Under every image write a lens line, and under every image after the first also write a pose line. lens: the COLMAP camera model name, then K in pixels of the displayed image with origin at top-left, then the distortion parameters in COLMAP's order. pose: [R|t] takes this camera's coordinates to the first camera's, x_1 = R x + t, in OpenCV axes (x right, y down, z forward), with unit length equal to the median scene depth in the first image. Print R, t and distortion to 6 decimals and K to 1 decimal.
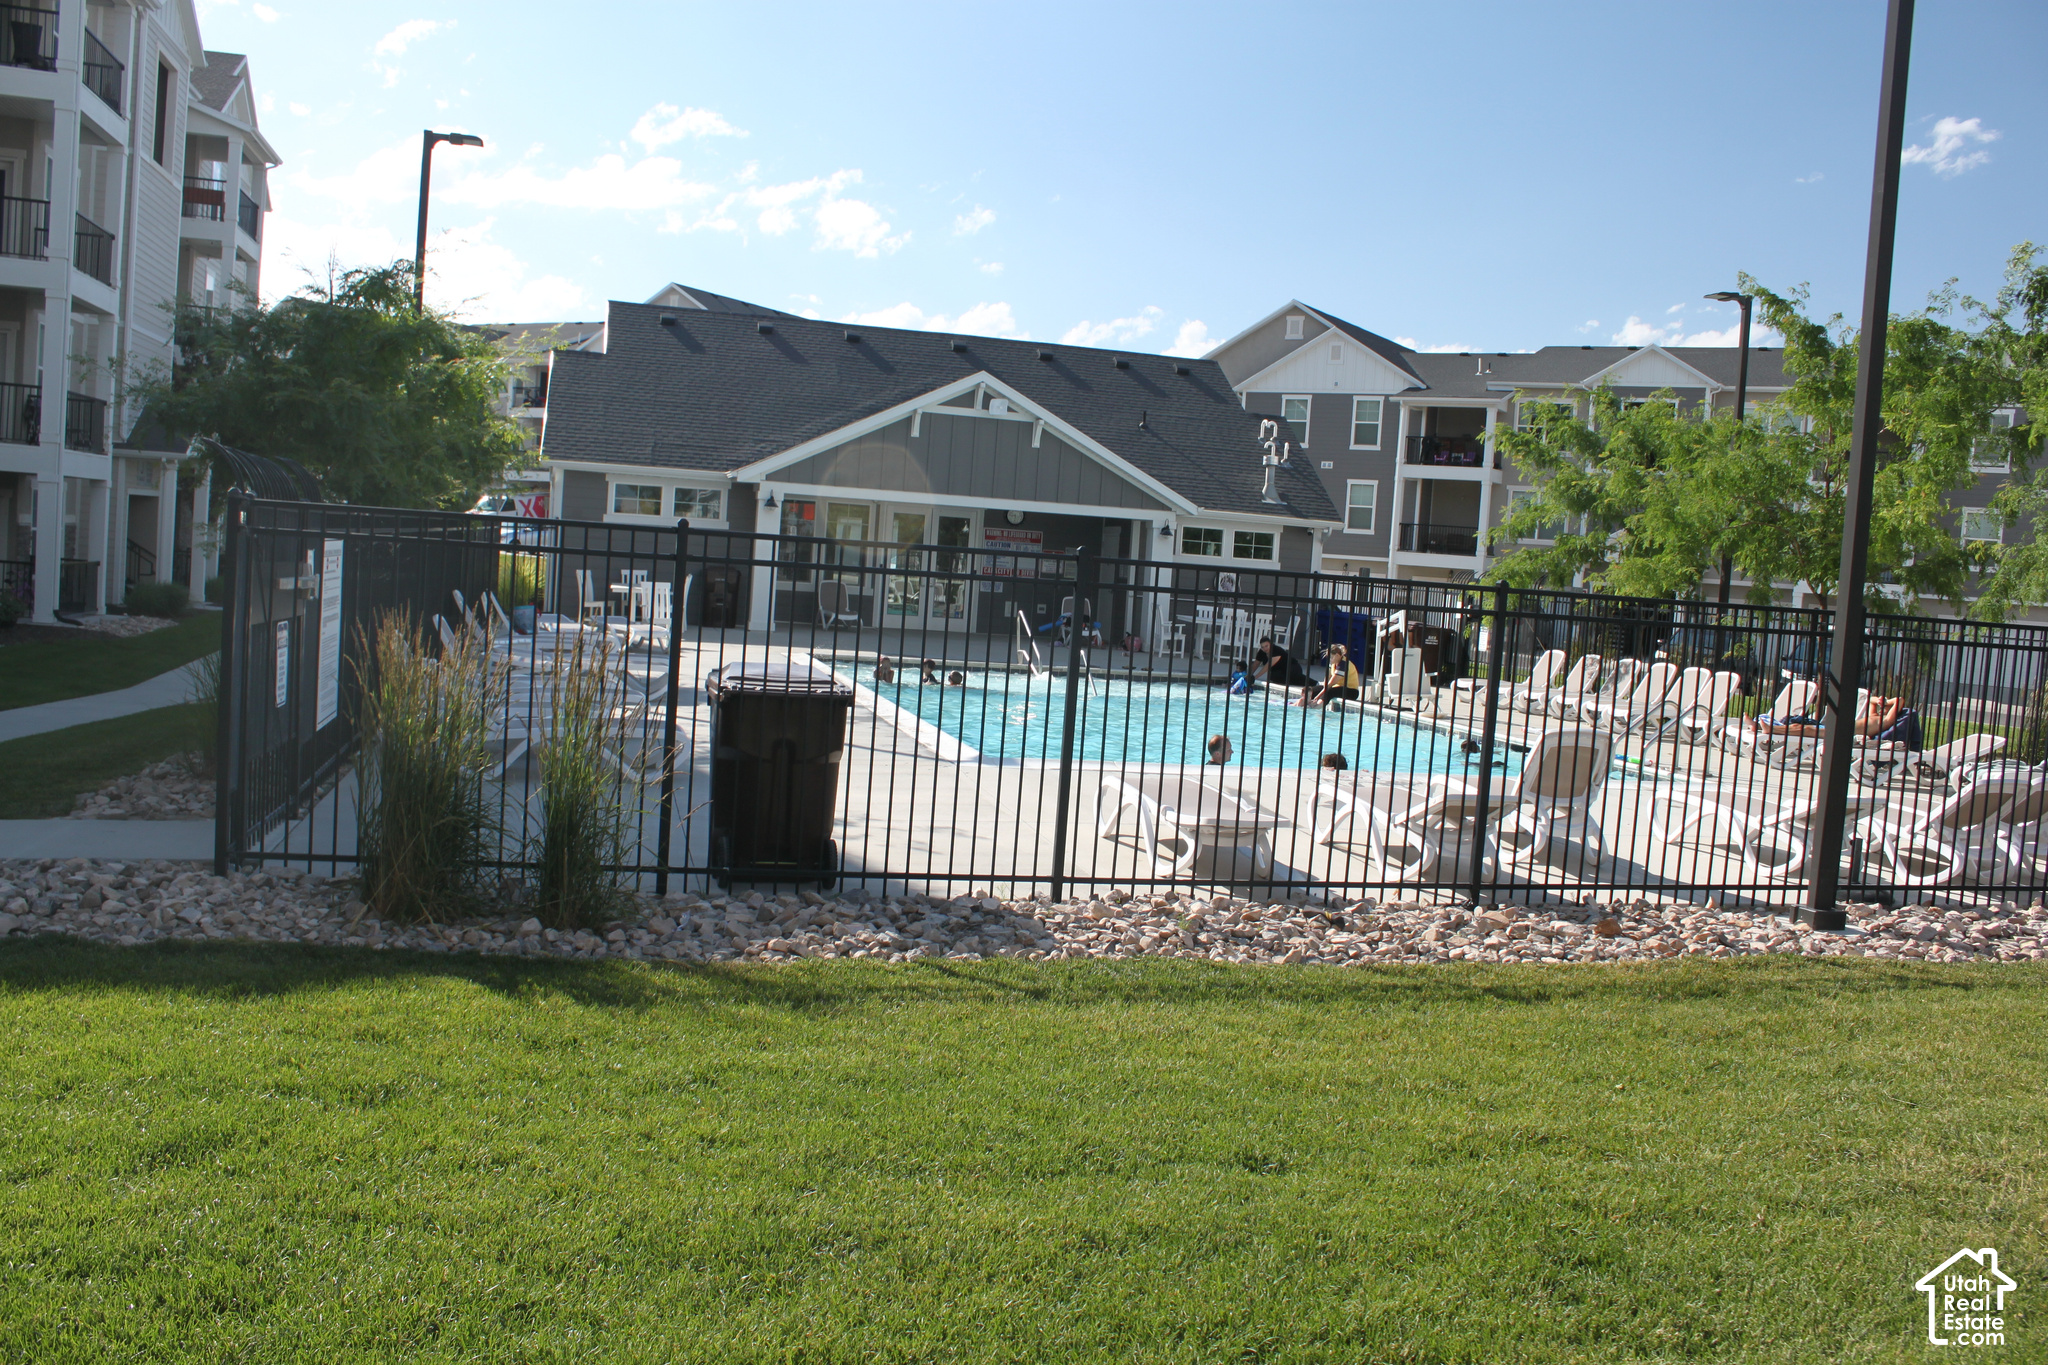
lens RADIAL K [[1741.0, 0, 1024.0], [0, 1741.0, 682.5], [0, 0, 1]] dist [-0.074941, 0.012270]
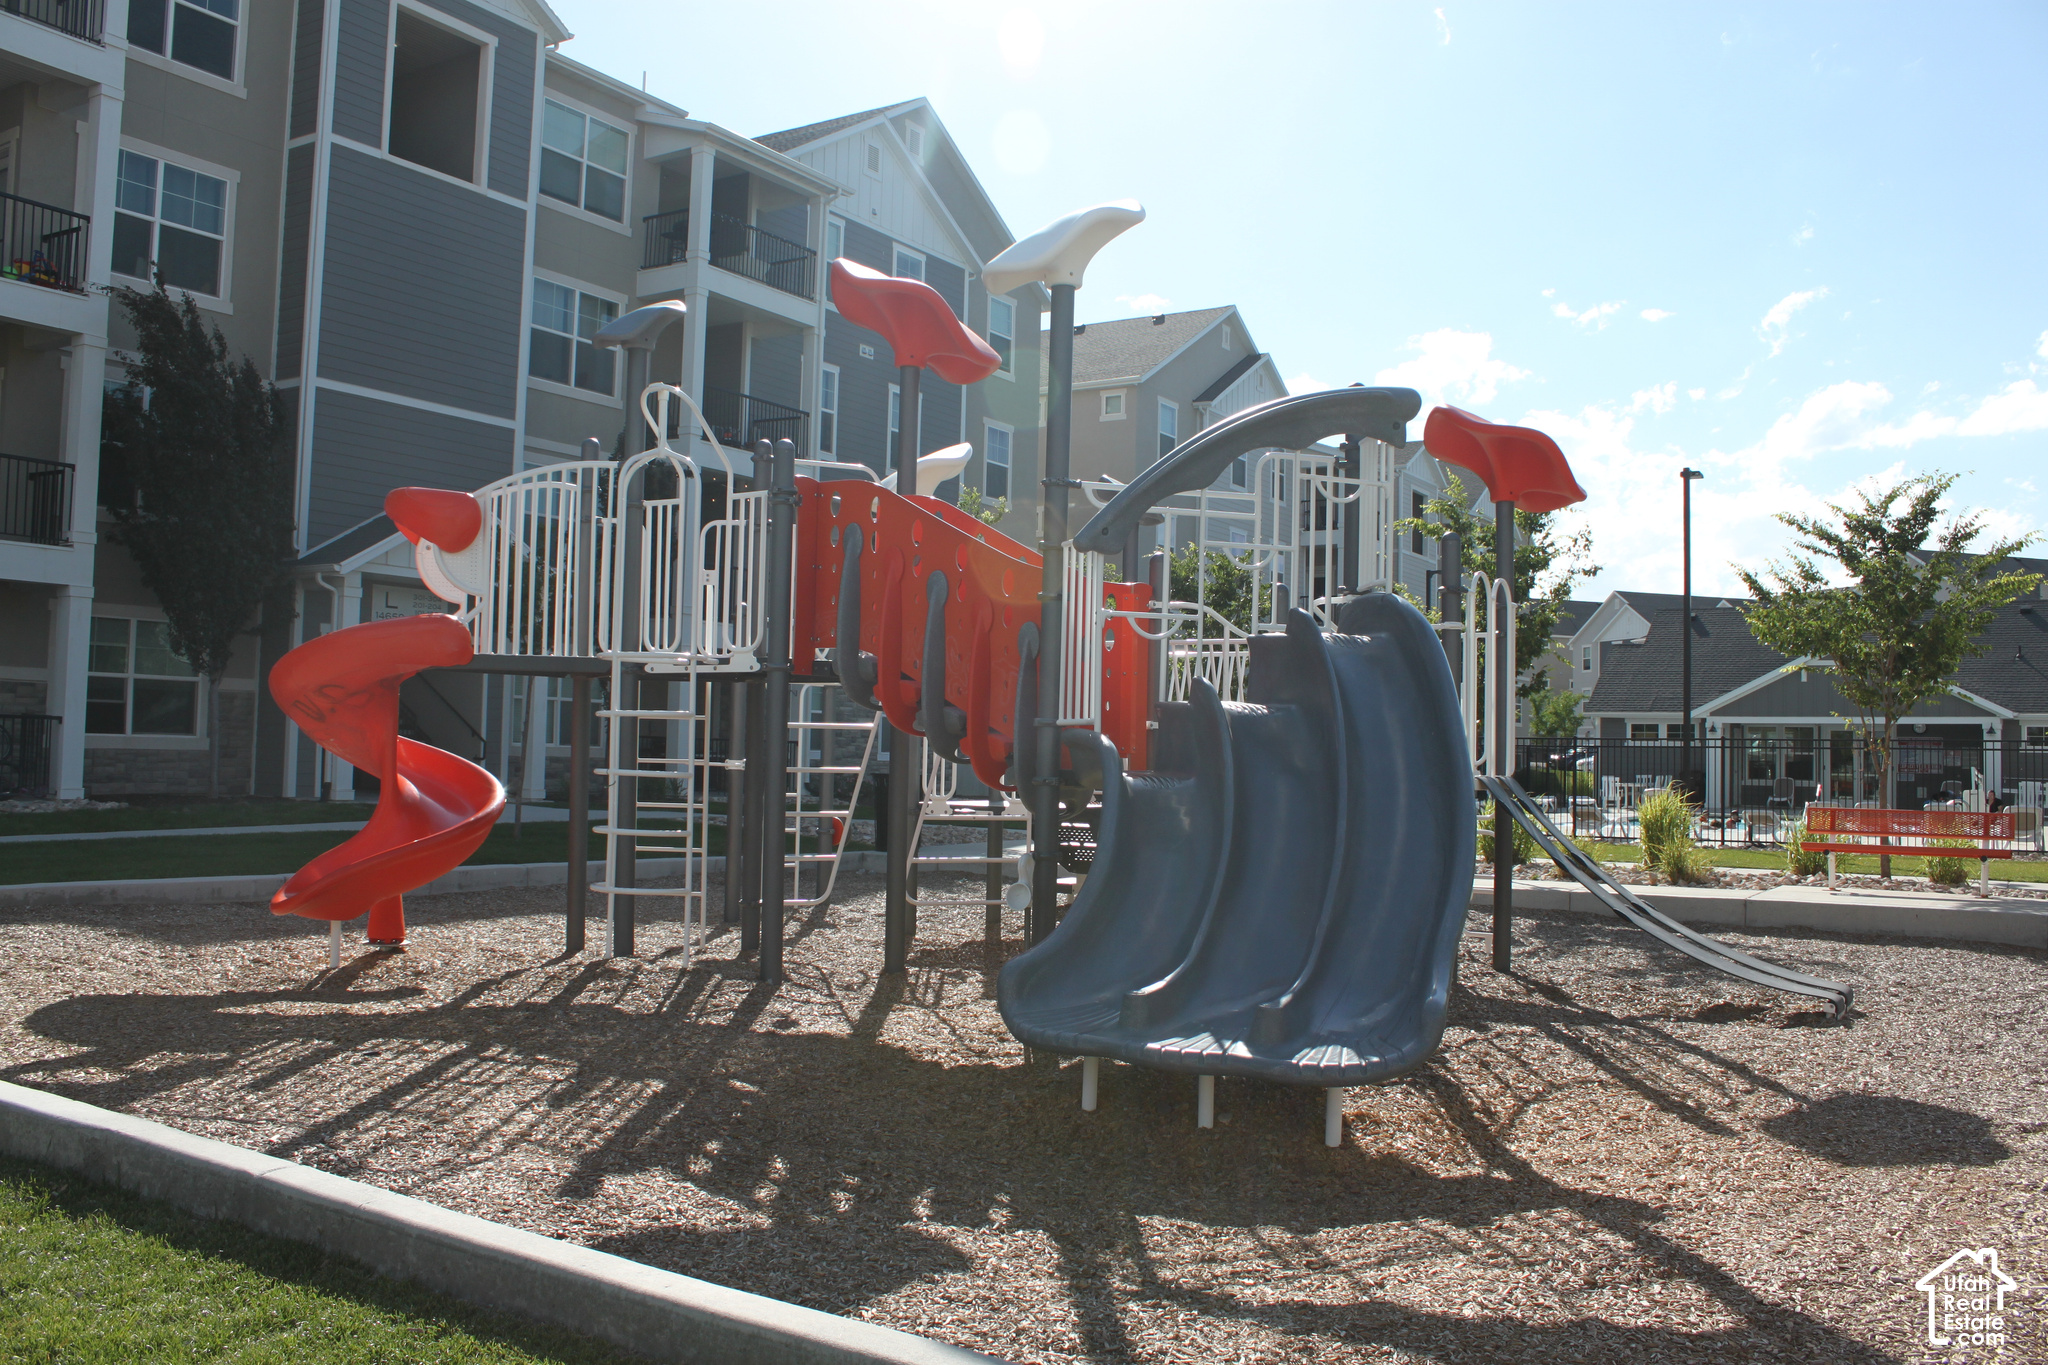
lens RADIAL K [[1741.0, 0, 1024.0], [0, 1741.0, 682.5], [0, 0, 1]] dist [-0.074941, 0.012270]
pose [[0.705197, -0.084482, -0.703960, 0.530966], [-0.022737, 0.989670, -0.141548, 0.095864], [0.708646, 0.115825, 0.695992, -0.589220]]
